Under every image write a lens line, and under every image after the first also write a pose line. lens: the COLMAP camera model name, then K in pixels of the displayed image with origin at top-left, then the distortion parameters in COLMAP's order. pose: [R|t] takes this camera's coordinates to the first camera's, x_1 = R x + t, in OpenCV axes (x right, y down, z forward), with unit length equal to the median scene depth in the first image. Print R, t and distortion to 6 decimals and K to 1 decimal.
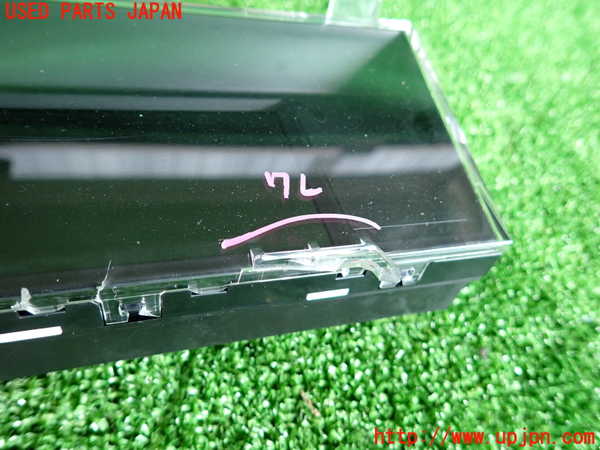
lens RADIAL K [[448.4, 0, 300.0], [0, 448.4, 225.0], [0, 0, 1]] dist [0.025918, -0.006141]
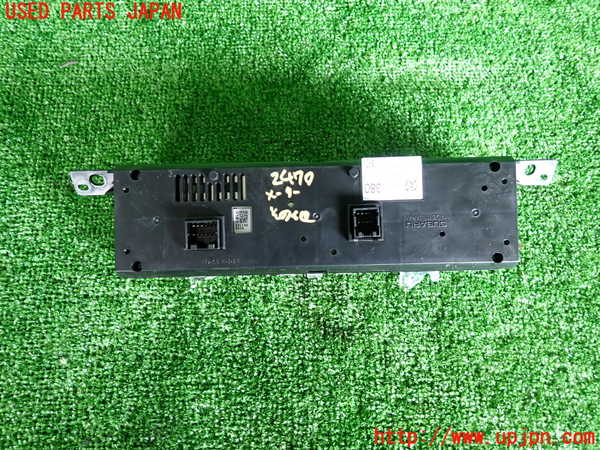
lens RADIAL K [[448.4, 0, 300.0], [0, 448.4, 225.0], [0, 0, 1]] dist [0.025918, -0.006141]
pose [[0.963280, 0.129773, -0.235053, -0.587517], [-0.045183, 0.941303, 0.334526, -0.508739], [0.264669, -0.311622, 0.912602, -1.642664]]
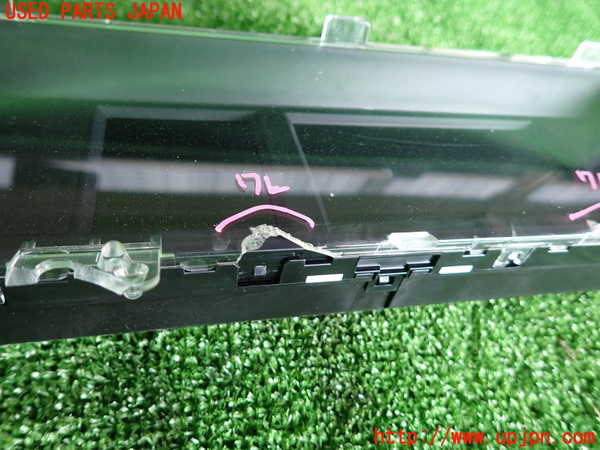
lens RADIAL K [[448.4, 0, 300.0], [0, 448.4, 225.0], [0, 0, 1]] dist [0.025918, -0.006141]
pose [[0.998503, 0.029274, -0.046213, -0.681679], [-0.031468, 0.998376, -0.047491, 0.115765], [0.044748, 0.048874, 0.997802, -0.362223]]
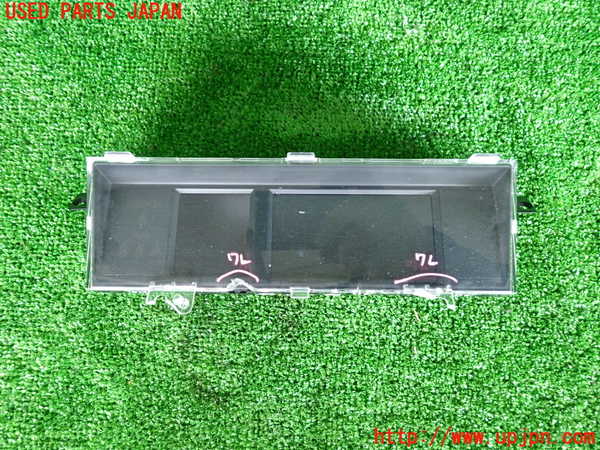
lens RADIAL K [[448.4, 0, 300.0], [0, 448.4, 225.0], [0, 0, 1]] dist [0.025918, -0.006141]
pose [[0.940642, 0.224435, -0.254599, -0.064980], [-0.082570, 0.878936, 0.469739, -1.100588], [0.329202, -0.420834, 0.845296, -1.039724]]
